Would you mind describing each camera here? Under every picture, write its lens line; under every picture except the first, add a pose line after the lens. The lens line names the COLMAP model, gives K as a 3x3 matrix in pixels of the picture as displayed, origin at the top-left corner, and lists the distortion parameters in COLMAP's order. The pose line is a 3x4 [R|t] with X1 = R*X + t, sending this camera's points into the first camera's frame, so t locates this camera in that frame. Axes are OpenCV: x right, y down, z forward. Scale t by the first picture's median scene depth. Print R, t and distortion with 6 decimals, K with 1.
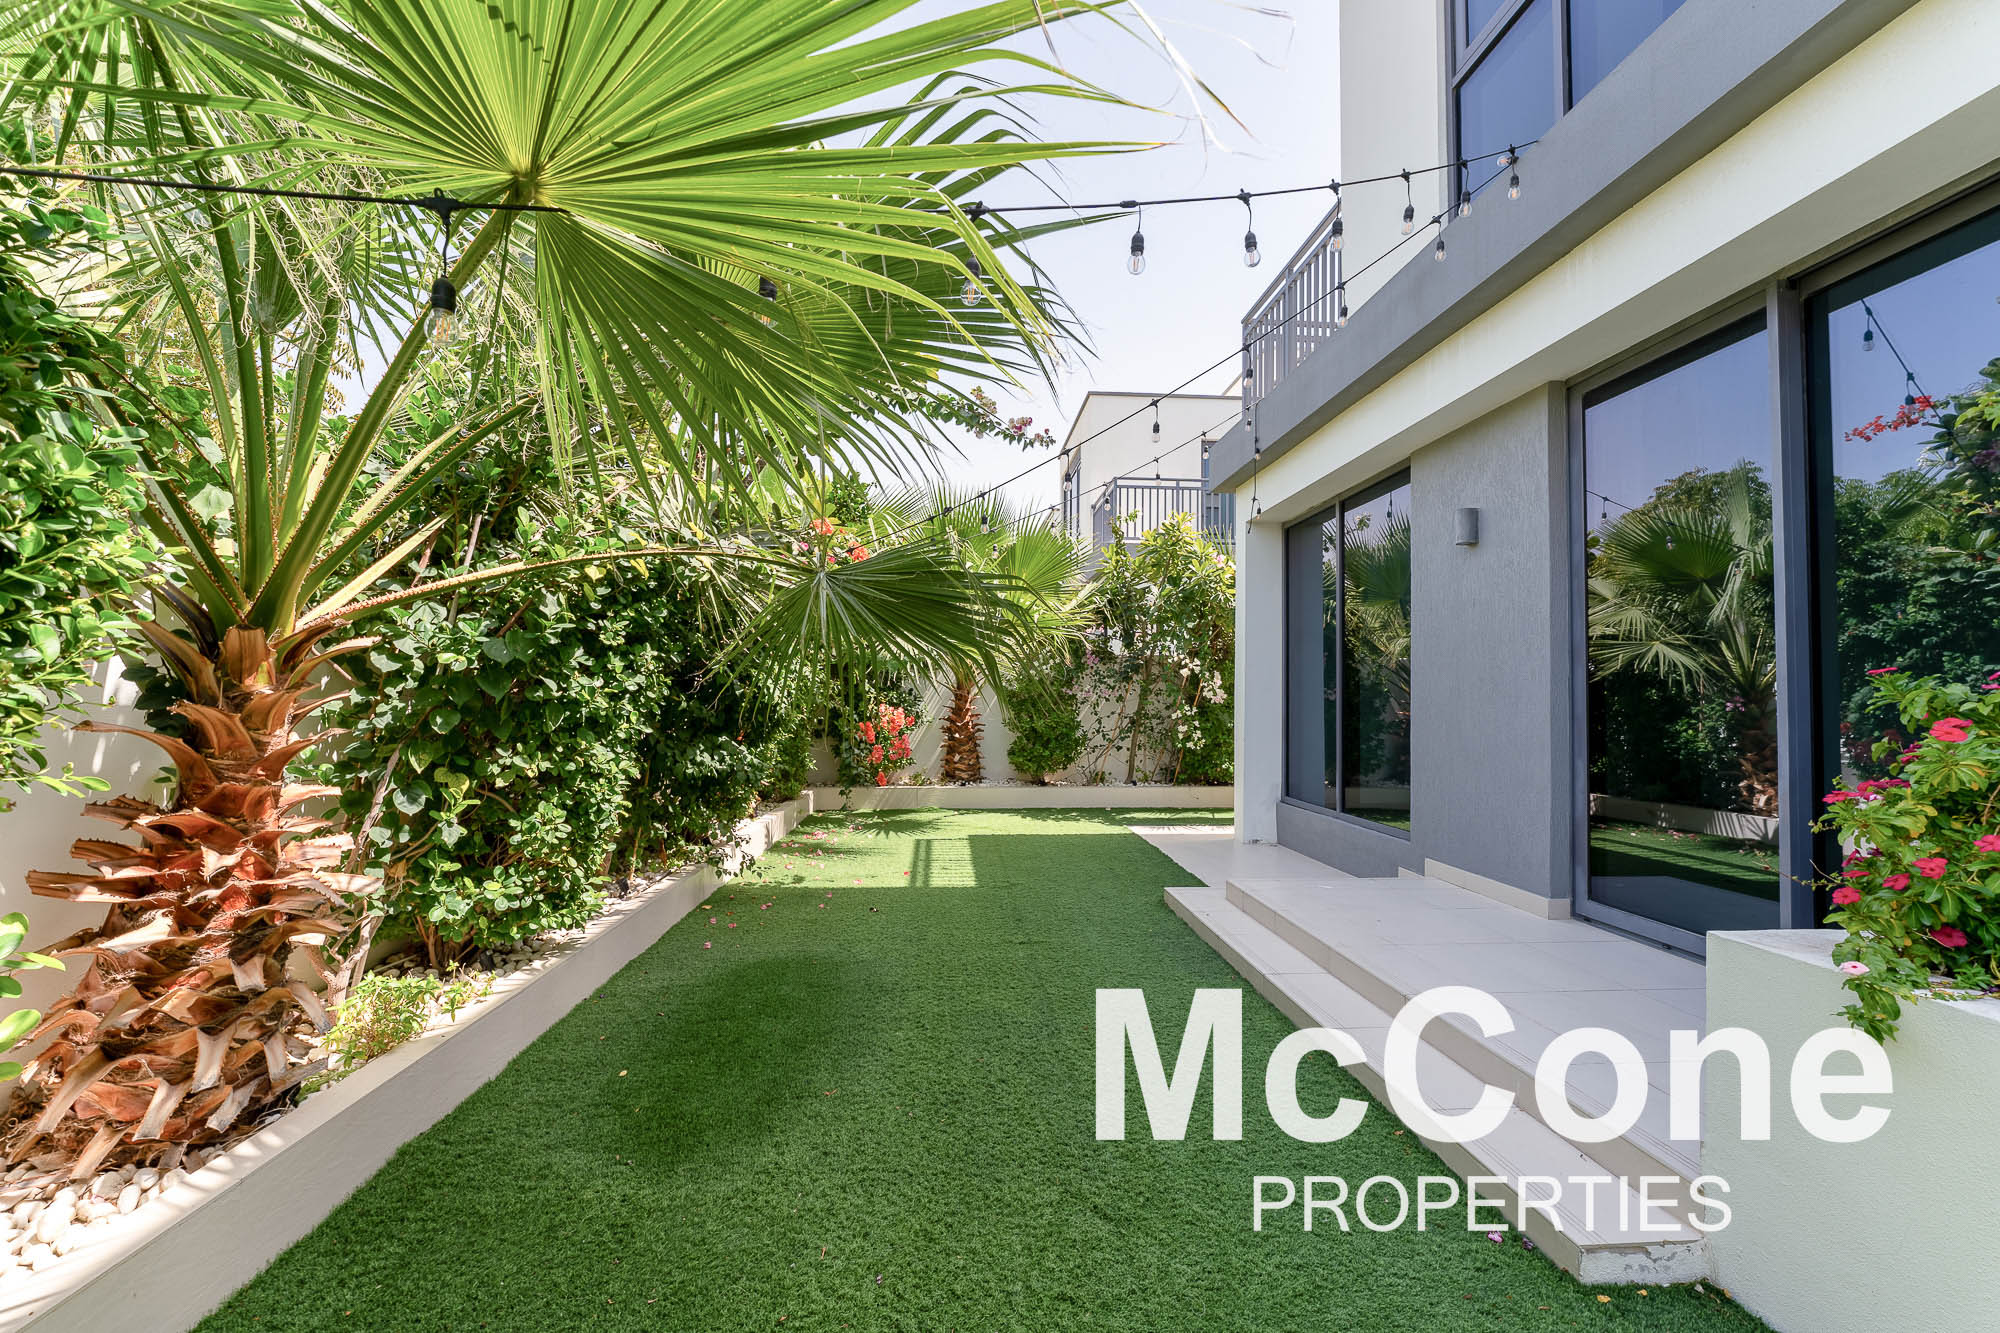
lens RADIAL K [[811.4, 0, 1000.0], [0, 811.4, 666.5], [0, 0, 1]] dist [-0.003464, -0.000185]
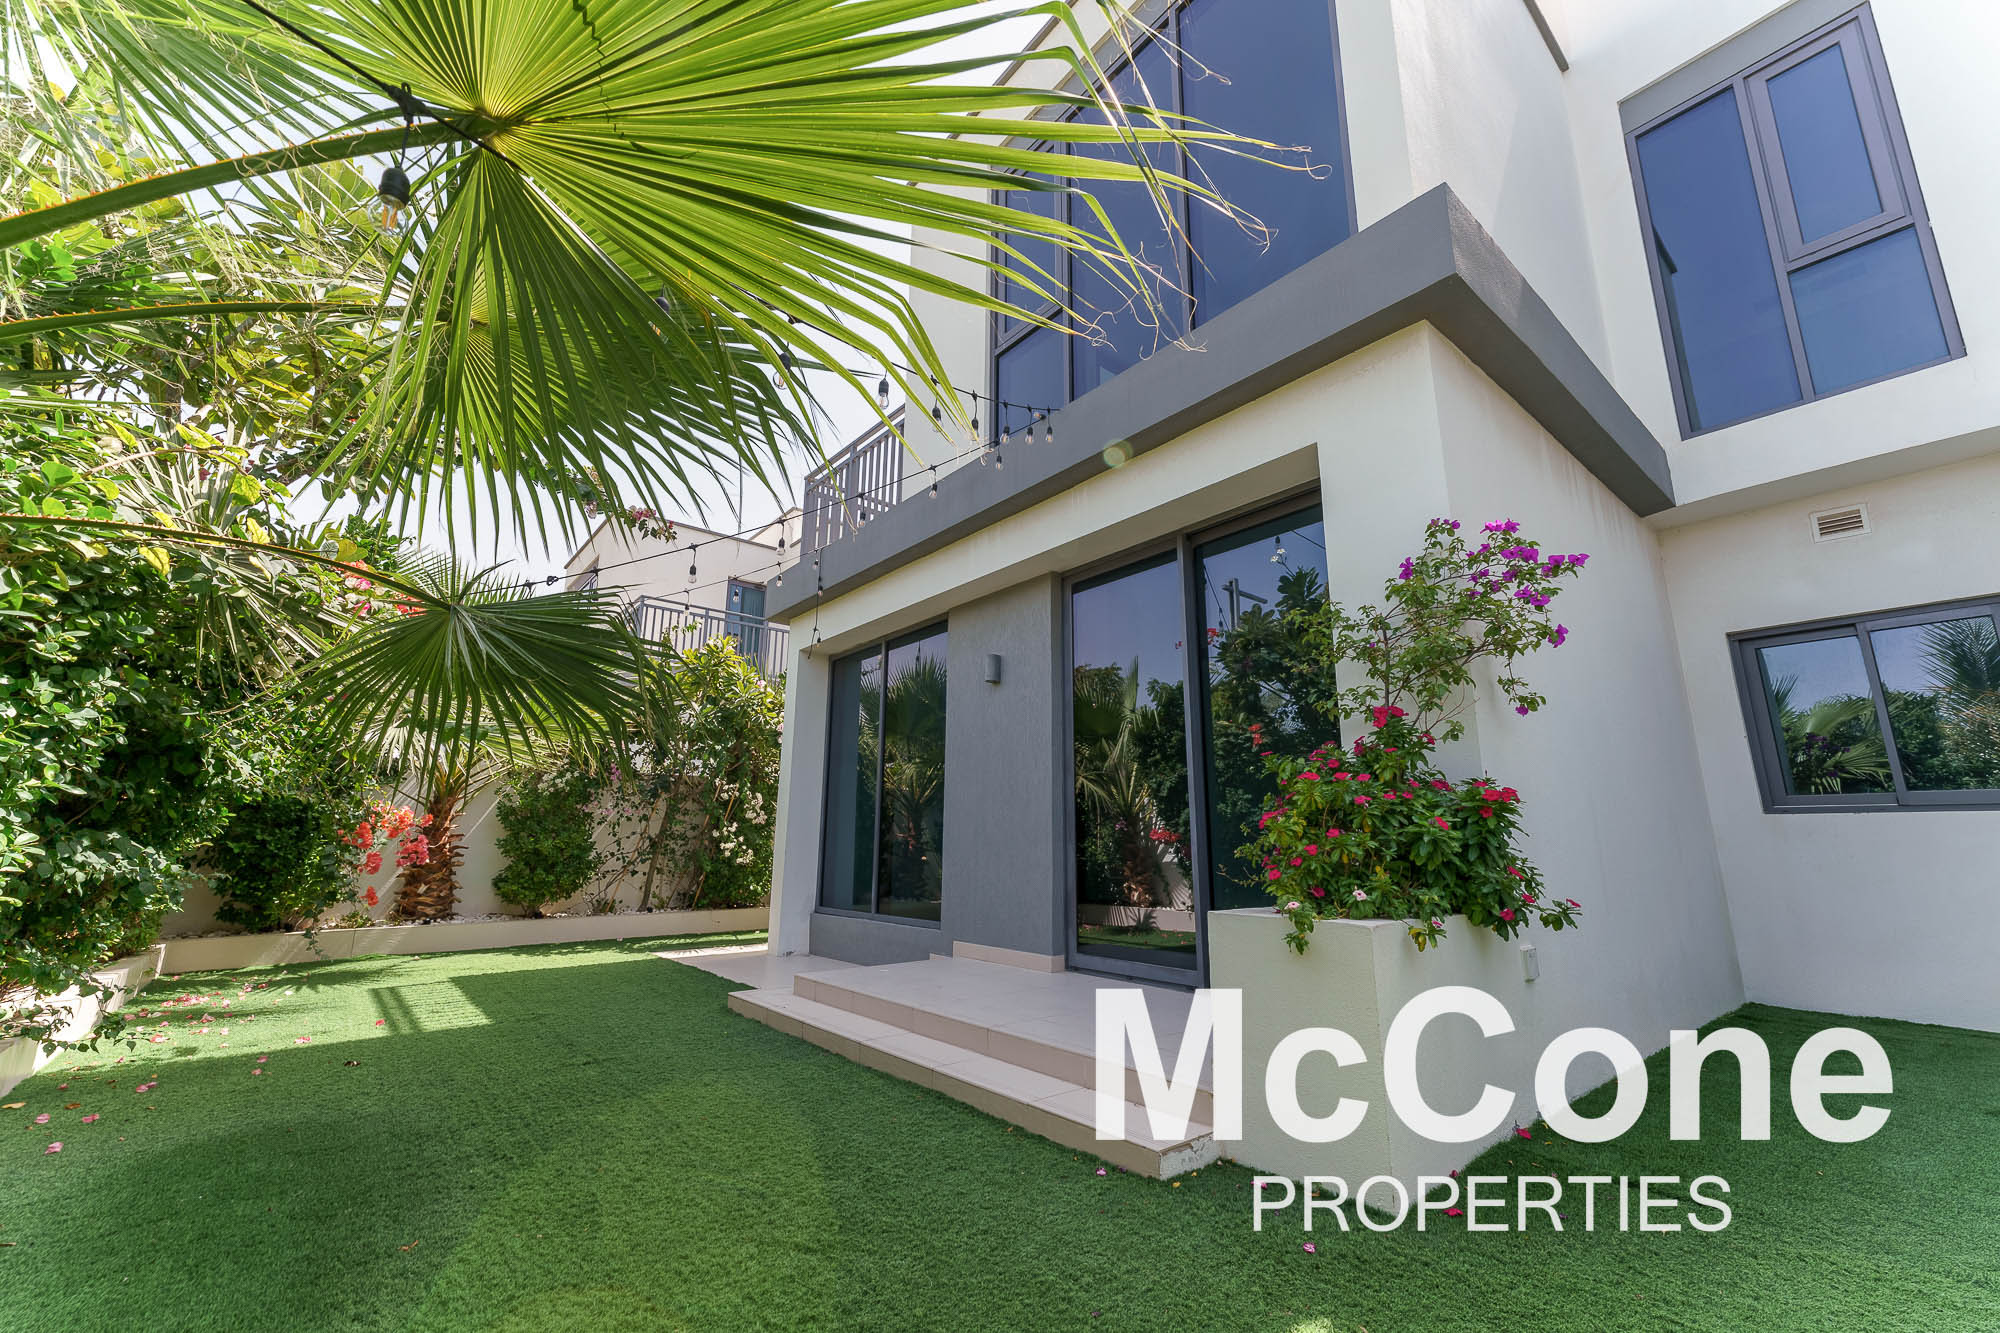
lens RADIAL K [[791.1, 0, 995.3], [0, 791.1, 660.0], [0, 0, 1]] dist [0.001166, 0.011149]
pose [[0.810883, 0.130955, 0.570368, -0.097568], [-0.021745, 0.980710, -0.194255, 0.040498], [-0.584804, 0.145115, 0.798089, -0.009771]]
